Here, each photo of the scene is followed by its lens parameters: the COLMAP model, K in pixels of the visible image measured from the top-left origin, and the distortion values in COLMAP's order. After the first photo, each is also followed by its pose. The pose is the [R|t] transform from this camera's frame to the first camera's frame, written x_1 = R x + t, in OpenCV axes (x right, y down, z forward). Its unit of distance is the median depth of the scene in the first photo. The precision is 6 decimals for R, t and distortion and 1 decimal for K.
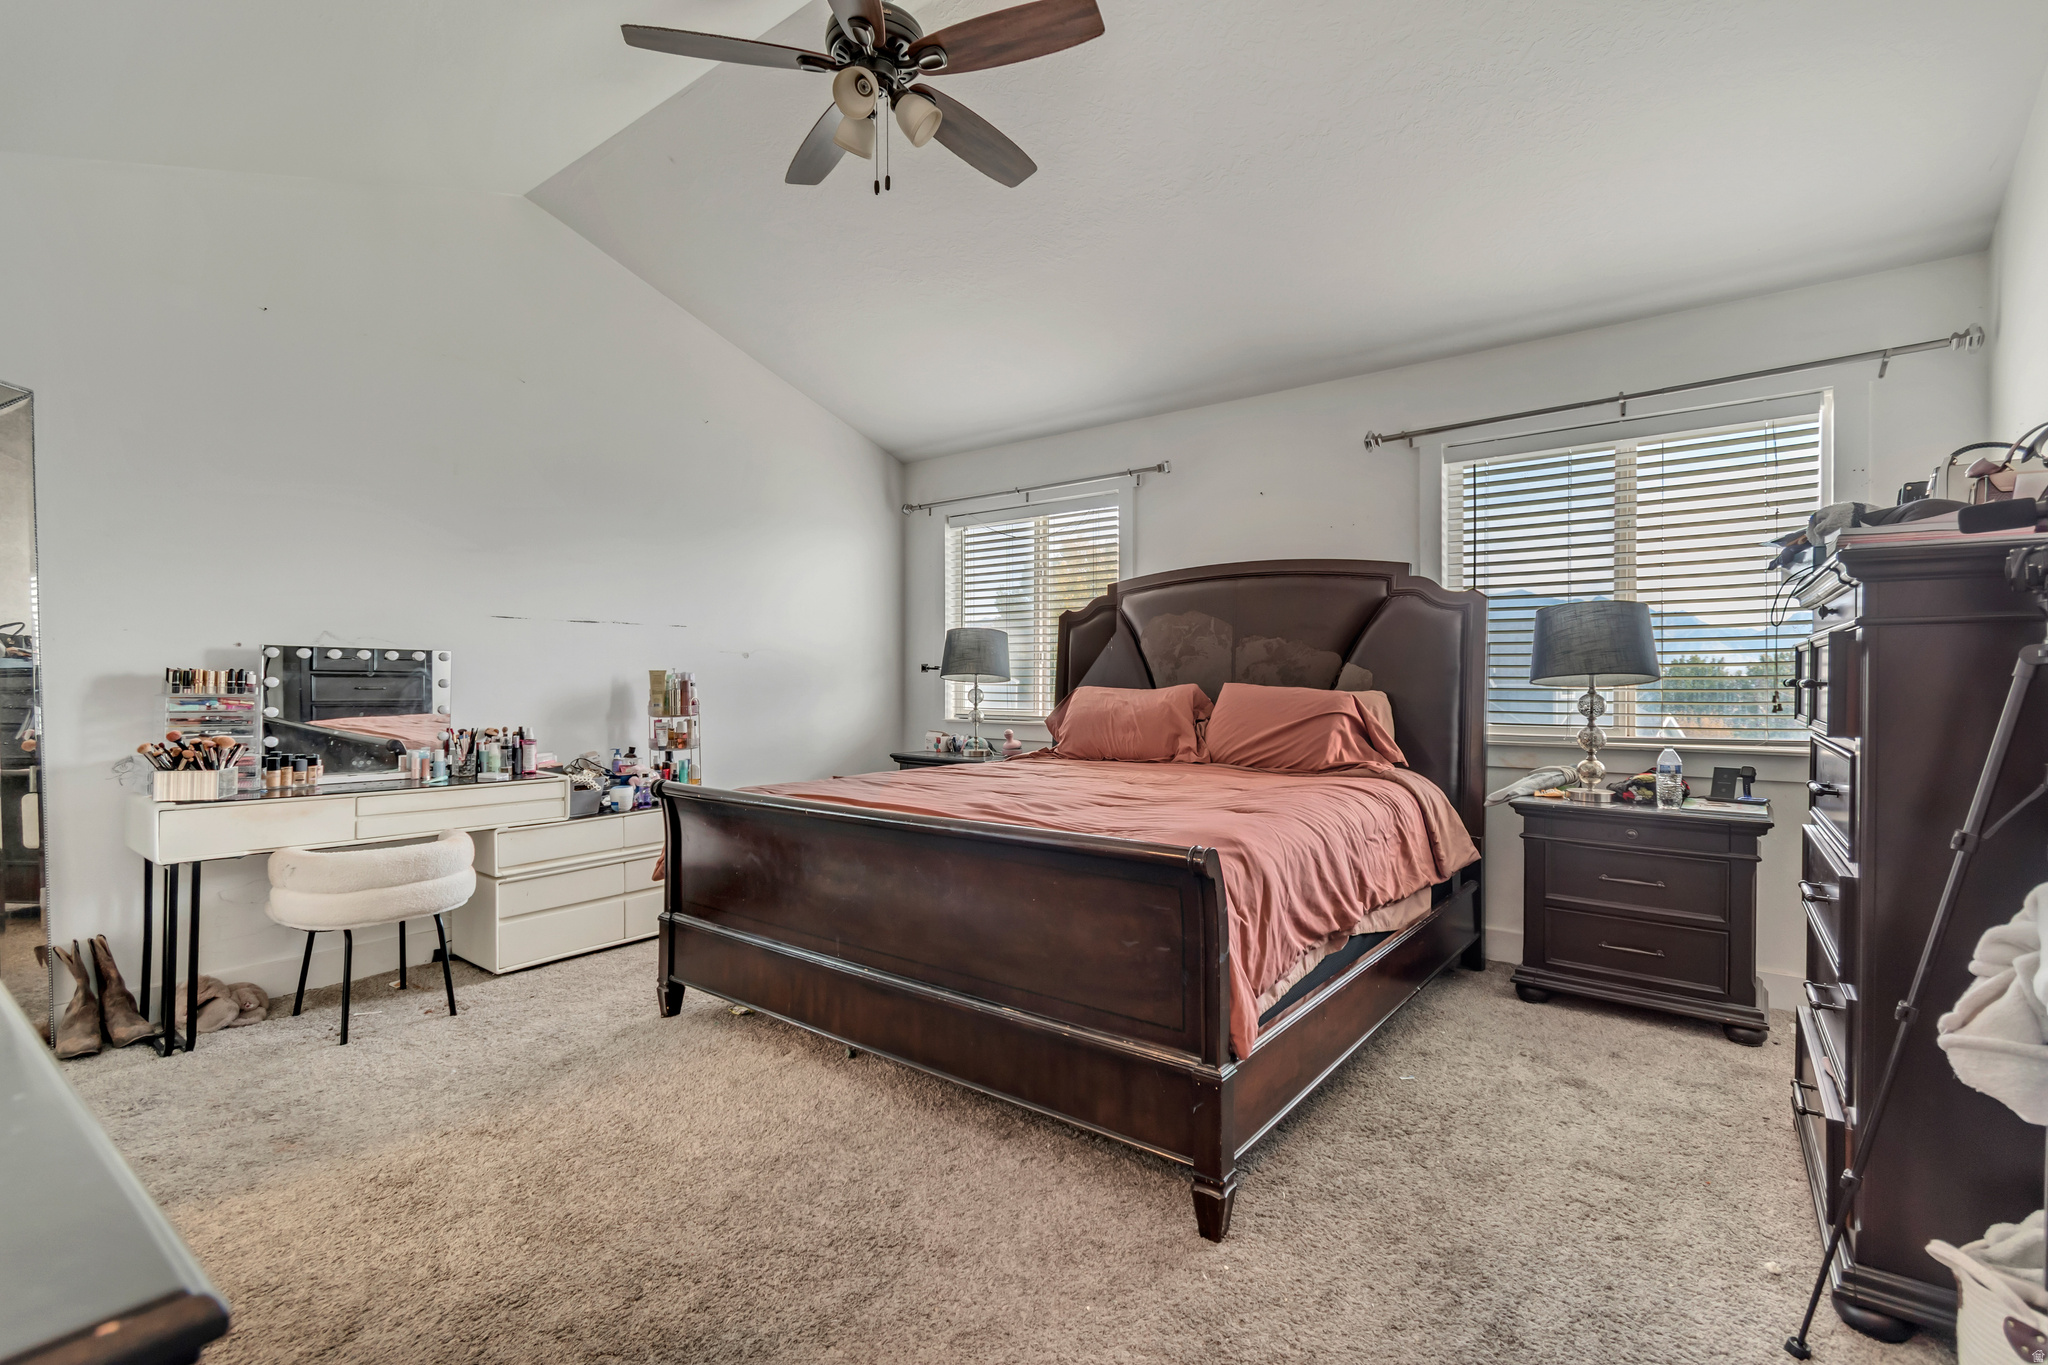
lens RADIAL K [[915.3, 0, 1023.4], [0, 915.3, 682.1], [0, 0, 1]] dist [0.003219, -0.002230]
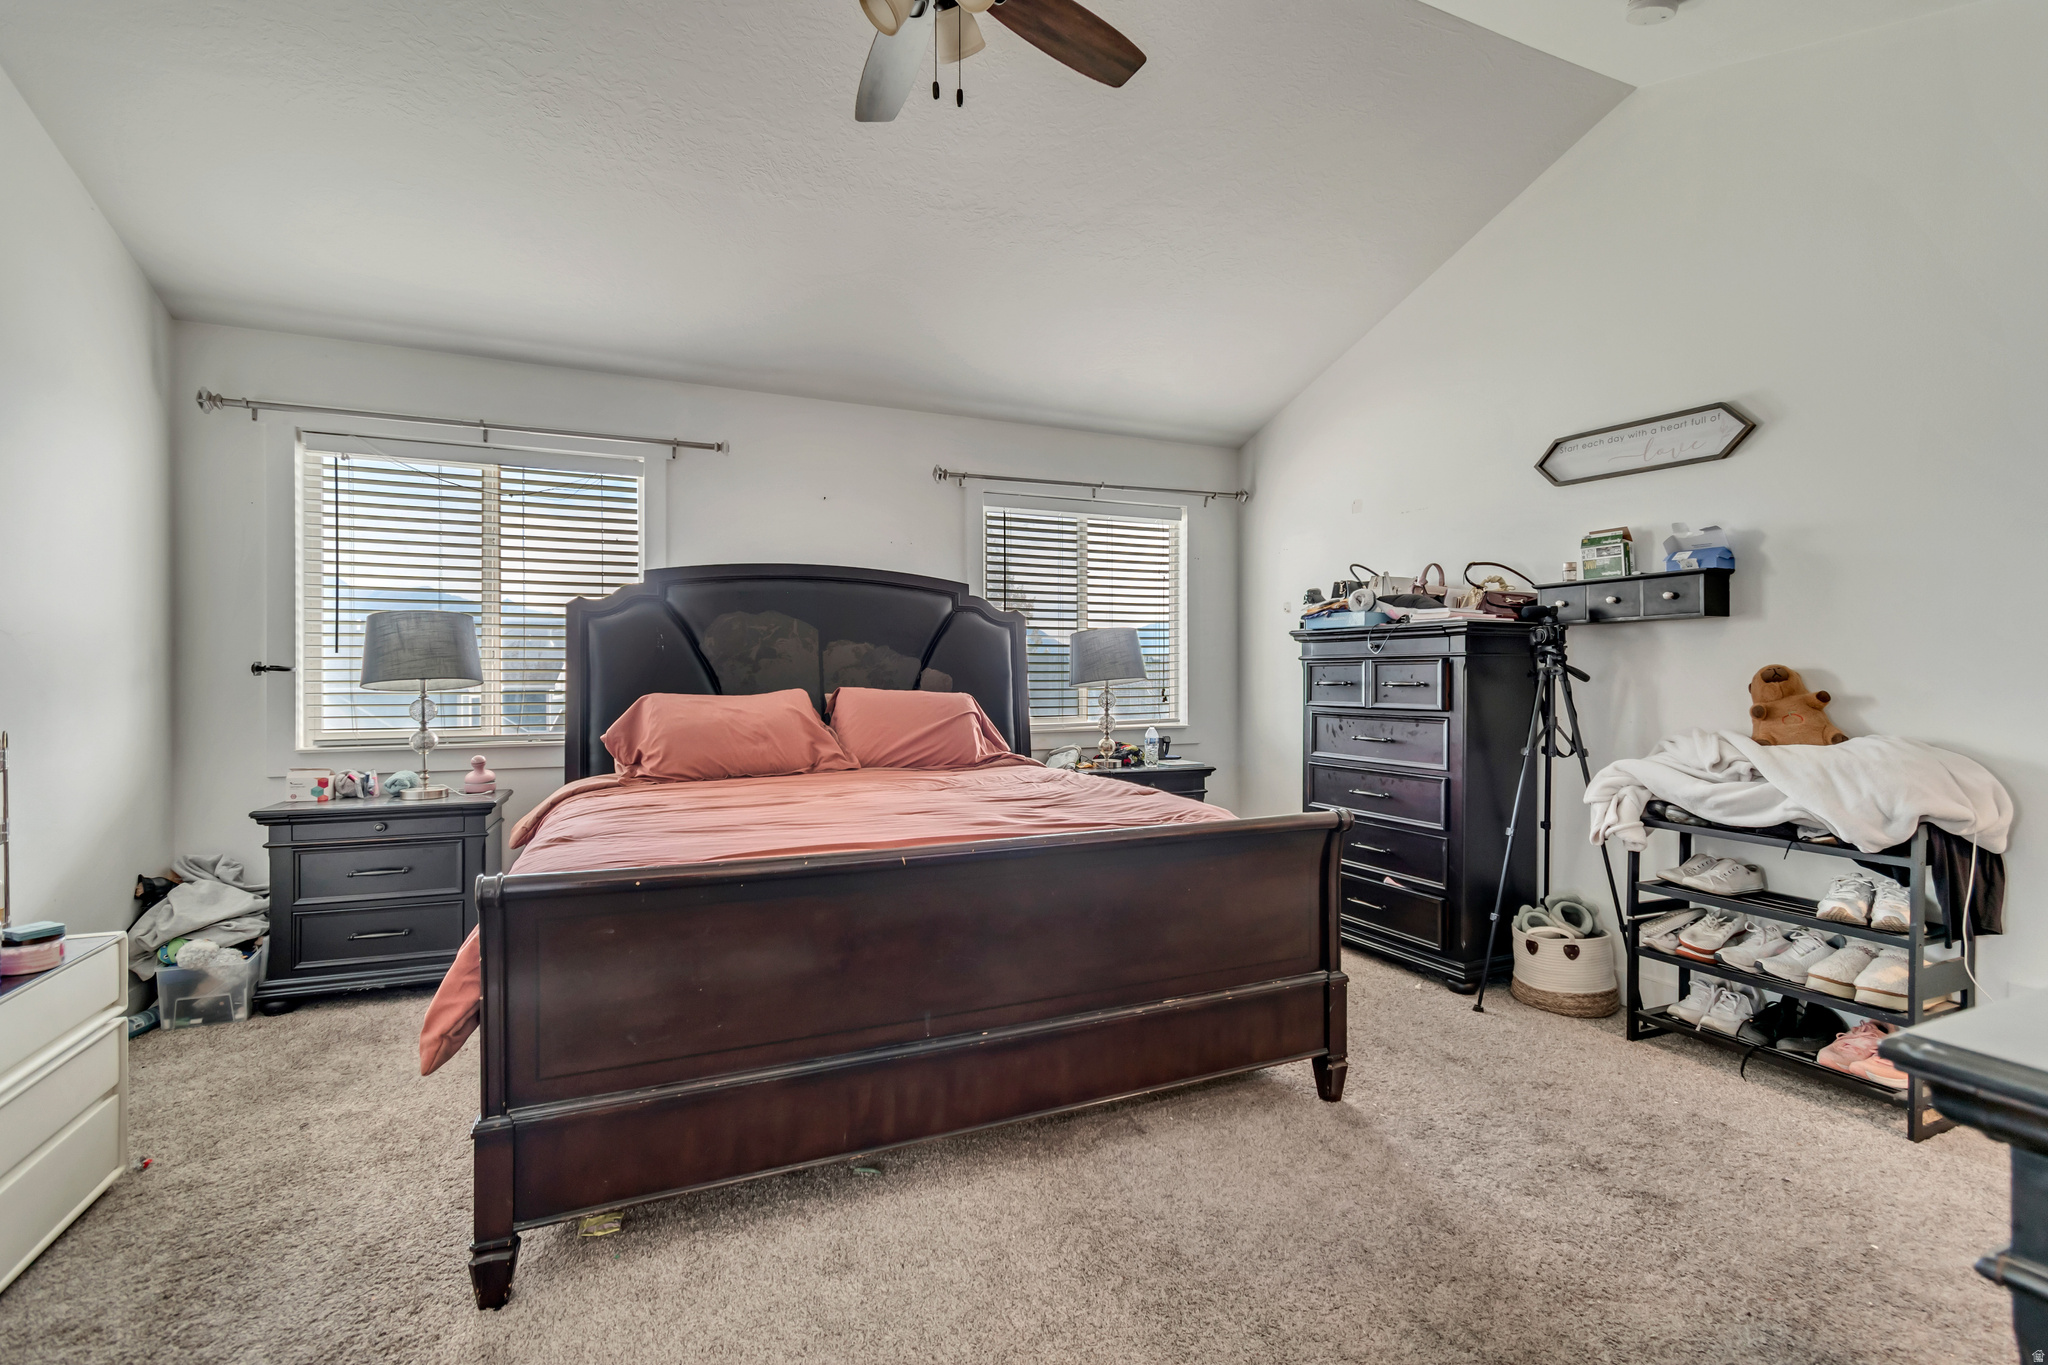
lens RADIAL K [[915.3, 0, 1027.4], [0, 915.3, 679.2], [0, 0, 1]] dist [0.003219, -0.002230]
pose [[0.477674, -0.002597, 0.878534, -0.551807], [0.007709, 0.999970, -0.001235, -0.005048], [-0.878504, 0.007362, 0.477679, 0.350096]]
